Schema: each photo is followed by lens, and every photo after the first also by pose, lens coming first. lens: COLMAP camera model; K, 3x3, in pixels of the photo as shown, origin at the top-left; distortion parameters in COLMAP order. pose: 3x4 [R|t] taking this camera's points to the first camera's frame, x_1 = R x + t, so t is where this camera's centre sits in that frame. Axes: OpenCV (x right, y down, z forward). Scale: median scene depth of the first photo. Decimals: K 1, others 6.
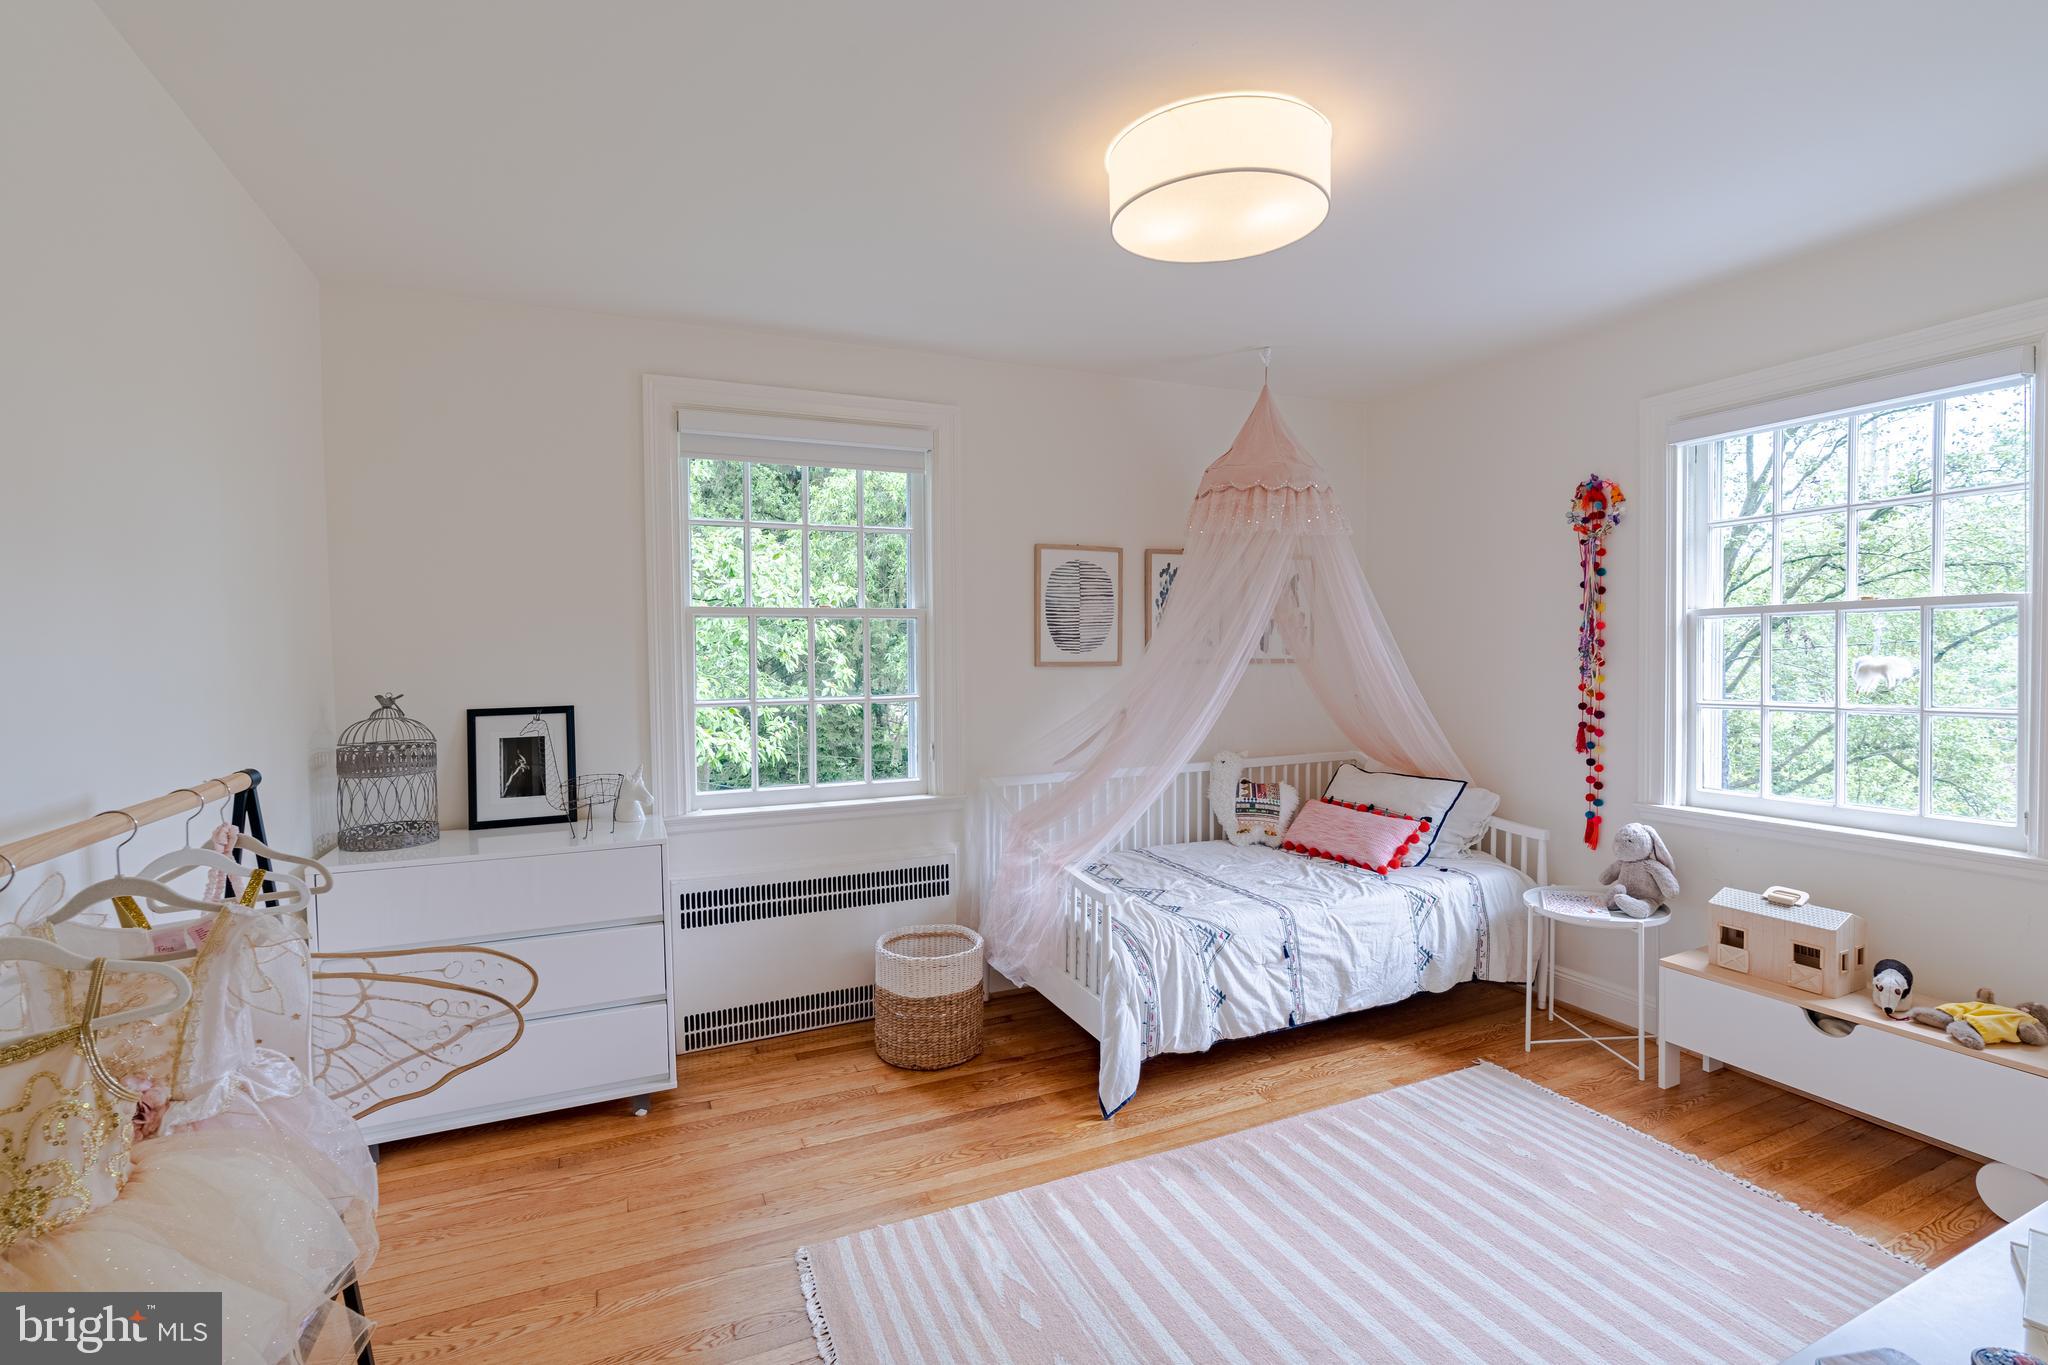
lens RADIAL K [[922.4, 0, 1019.1], [0, 922.4, 683.5], [0, 0, 1]] dist [-0.006354, 0.001329]
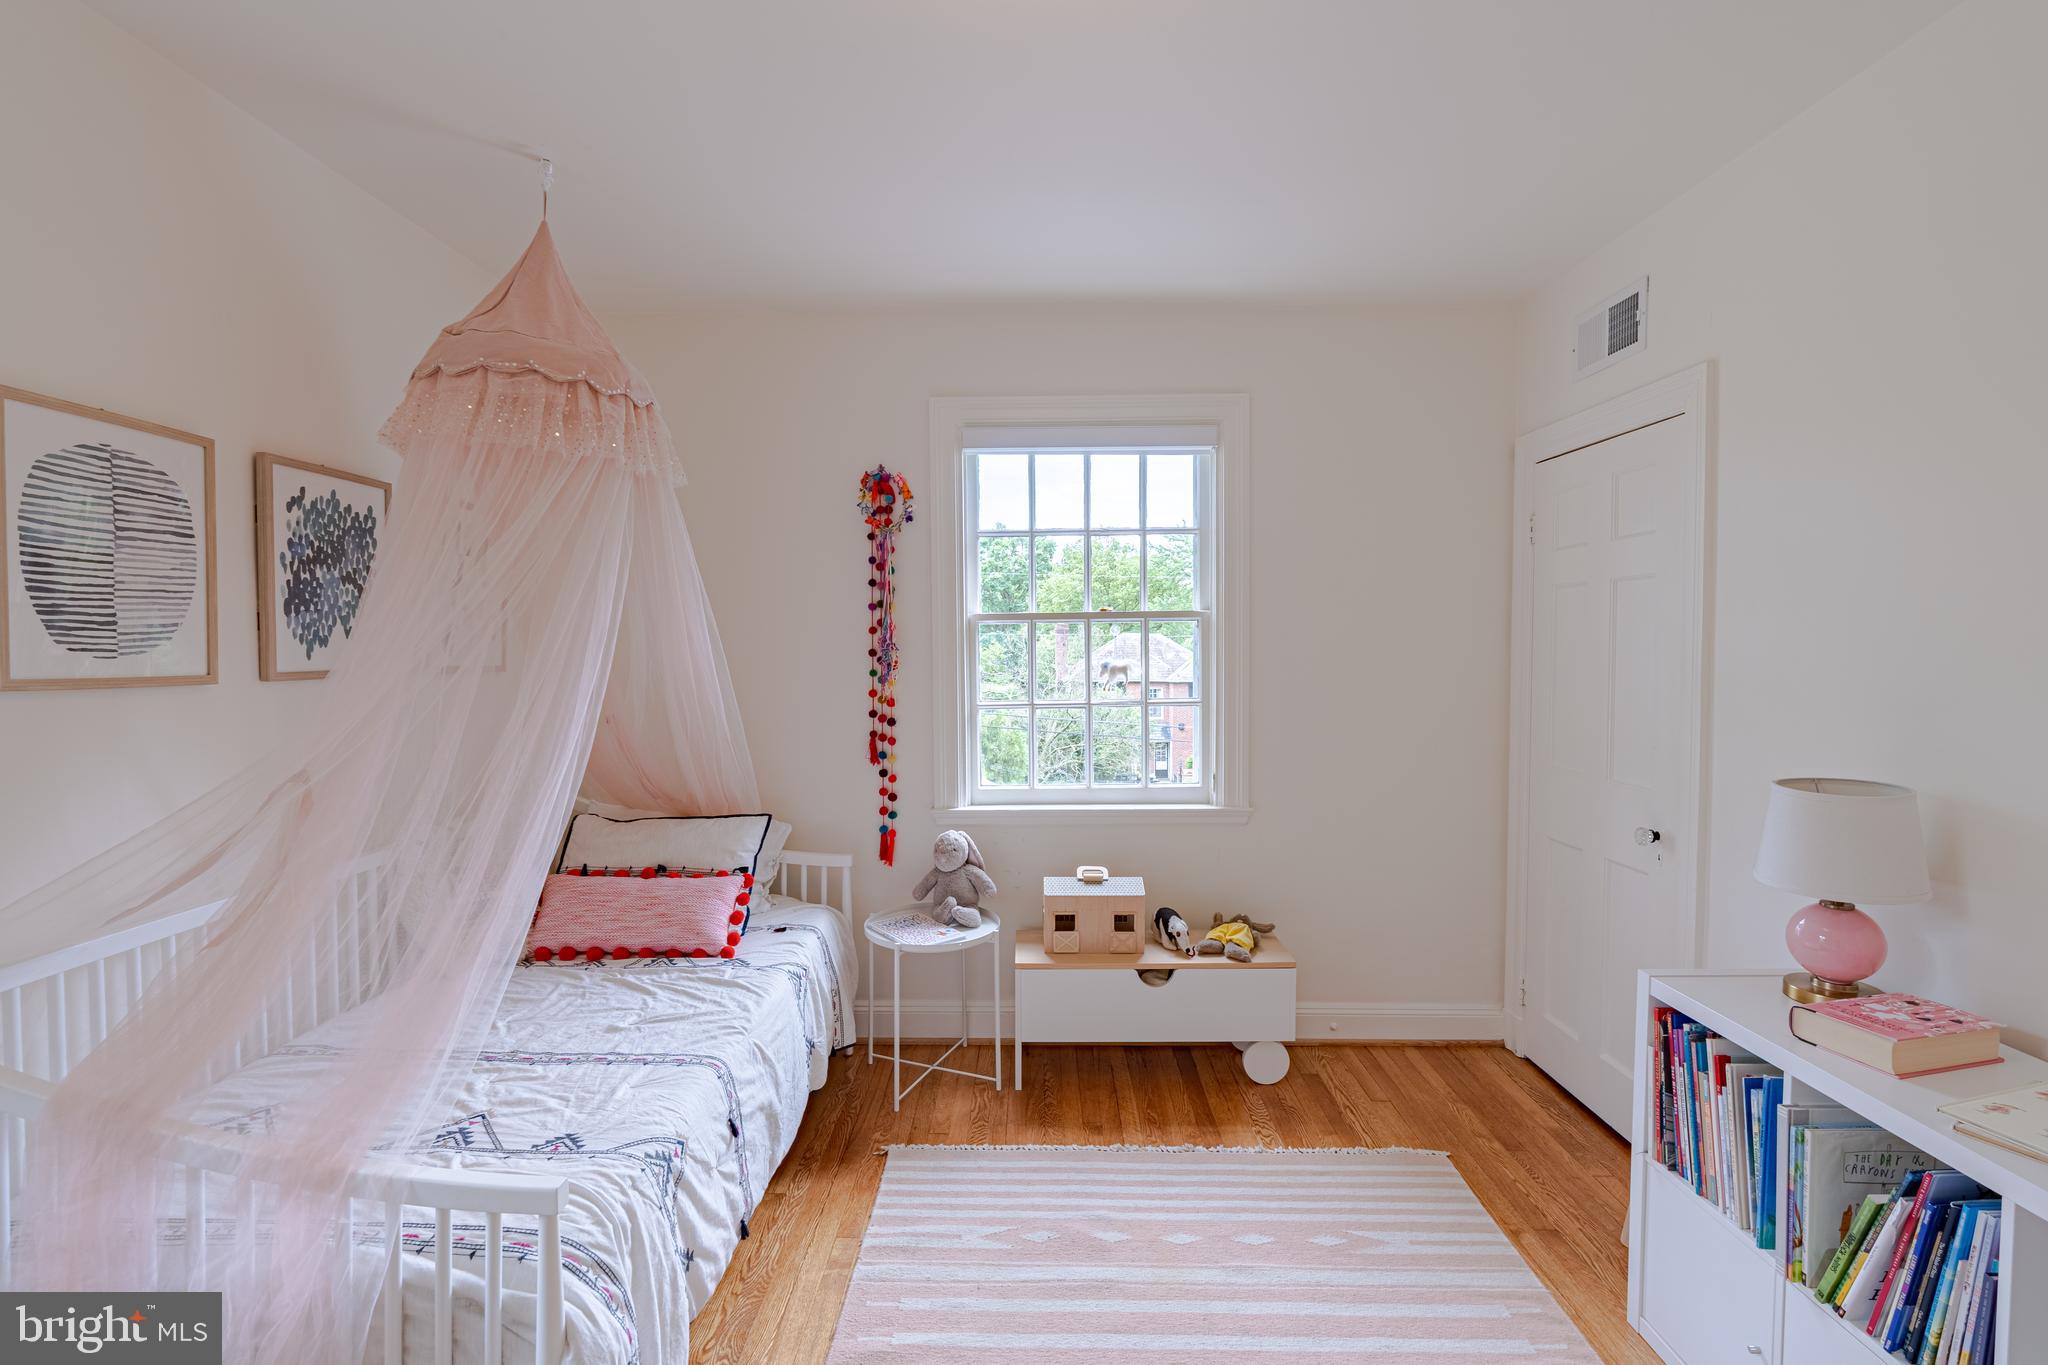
lens RADIAL K [[922.4, 0, 1019.1], [0, 922.4, 683.5], [0, 0, 1]] dist [-0.006354, 0.001329]
pose [[0.421369, -0.026756, 0.906494, -0.190430], [0.031475, 0.999394, 0.014867, -0.017215], [-0.906343, 0.022268, 0.421956, 0.536143]]
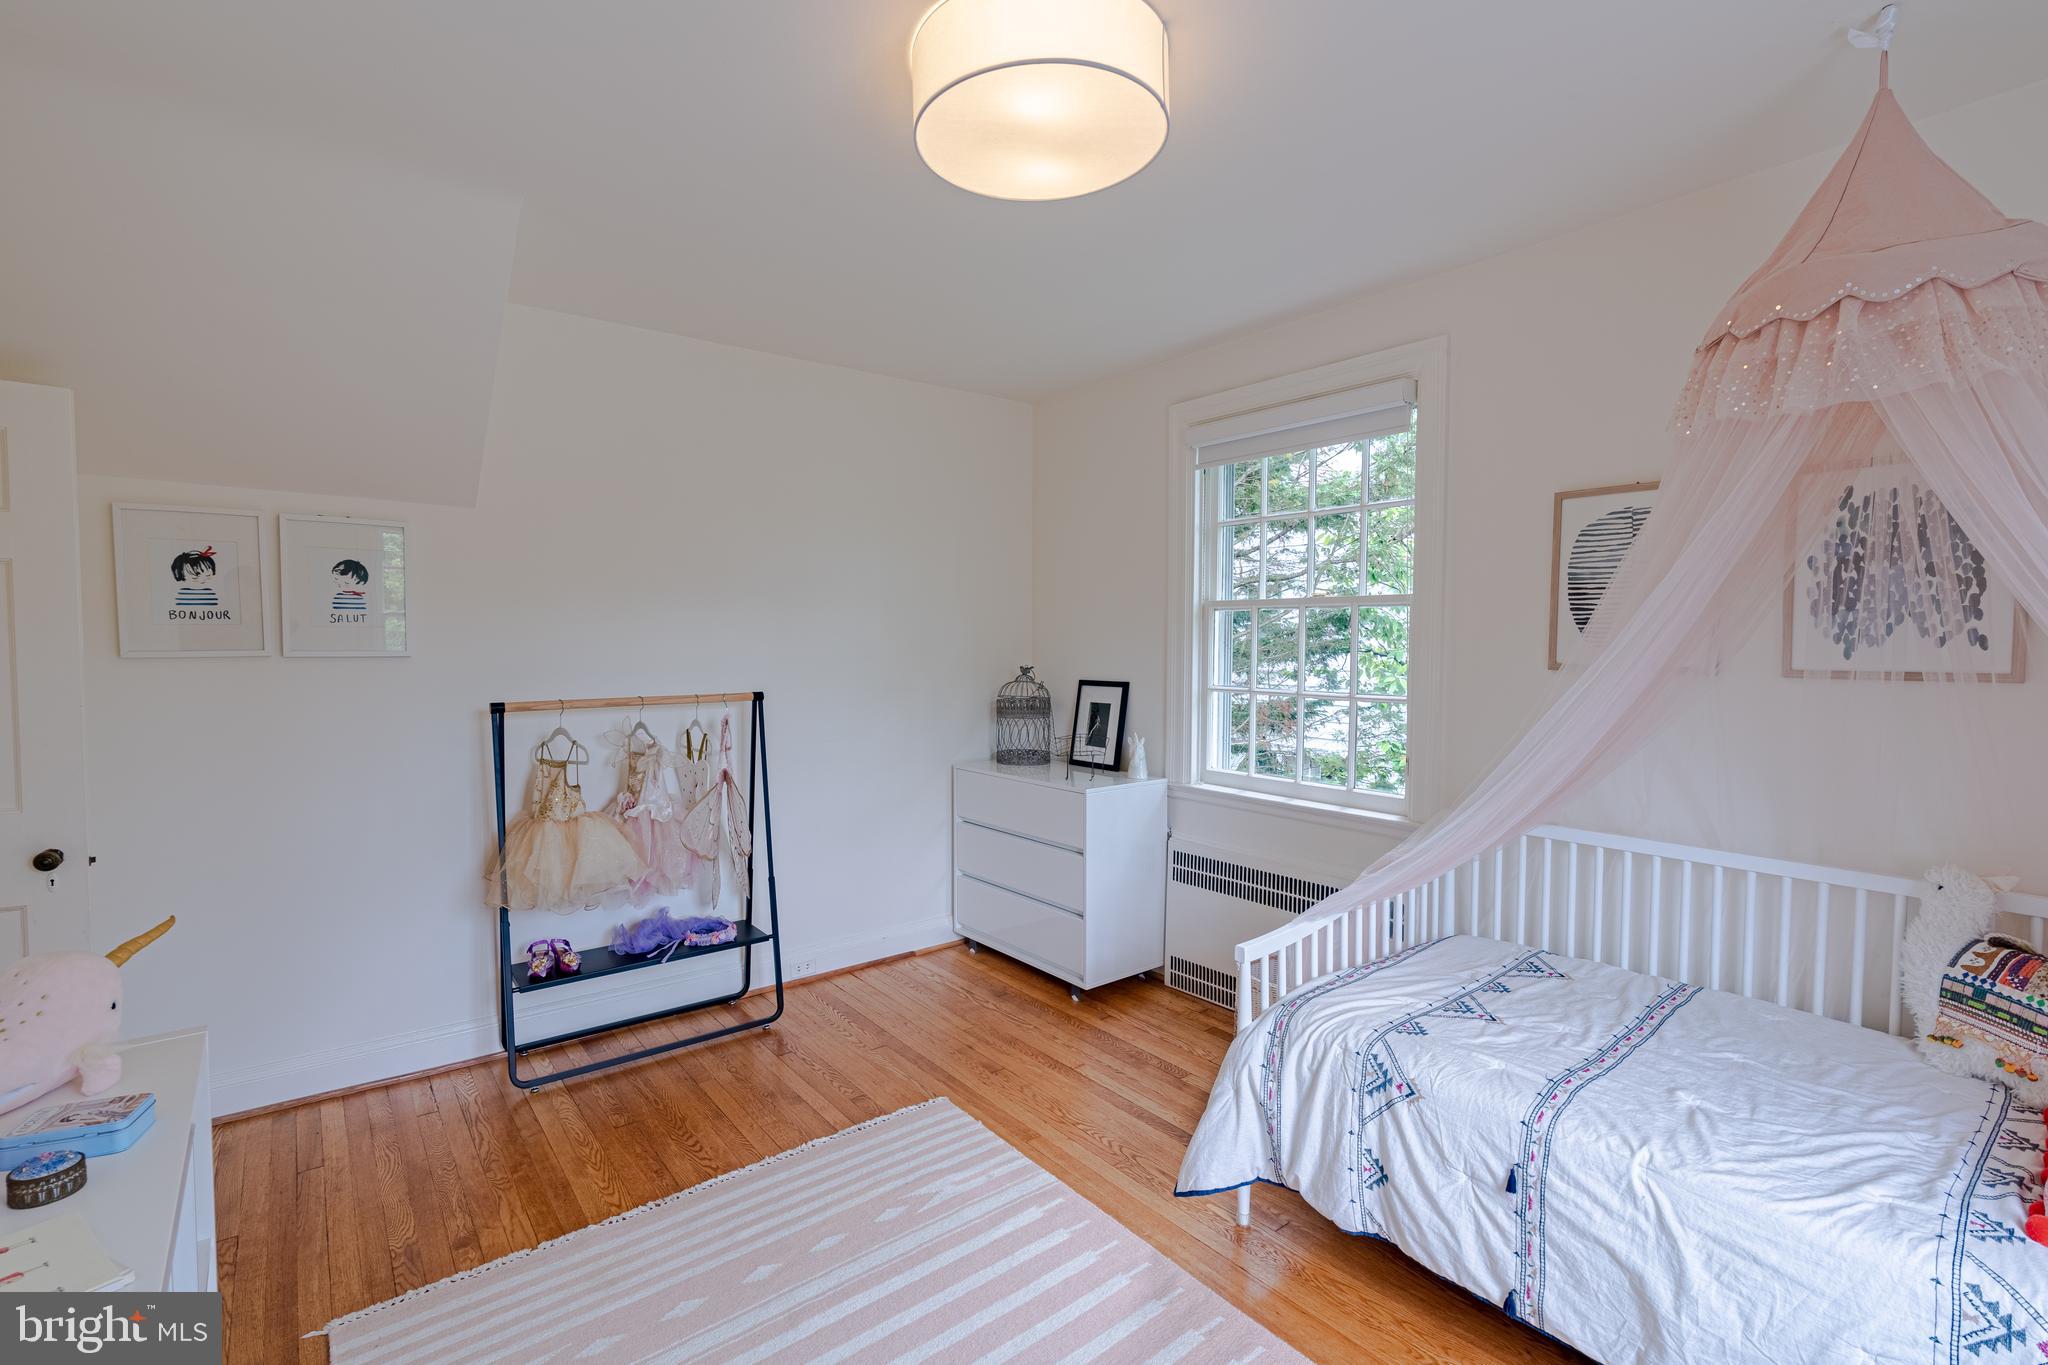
lens RADIAL K [[922.4, 0, 1019.1], [0, 922.4, 683.5], [0, 0, 1]] dist [-0.006354, 0.001329]
pose [[0.249330, 0.057788, -0.966693, 0.731574], [-0.043291, 0.997885, 0.048487, -0.030258], [0.967451, 0.029759, 0.251304, 0.541313]]
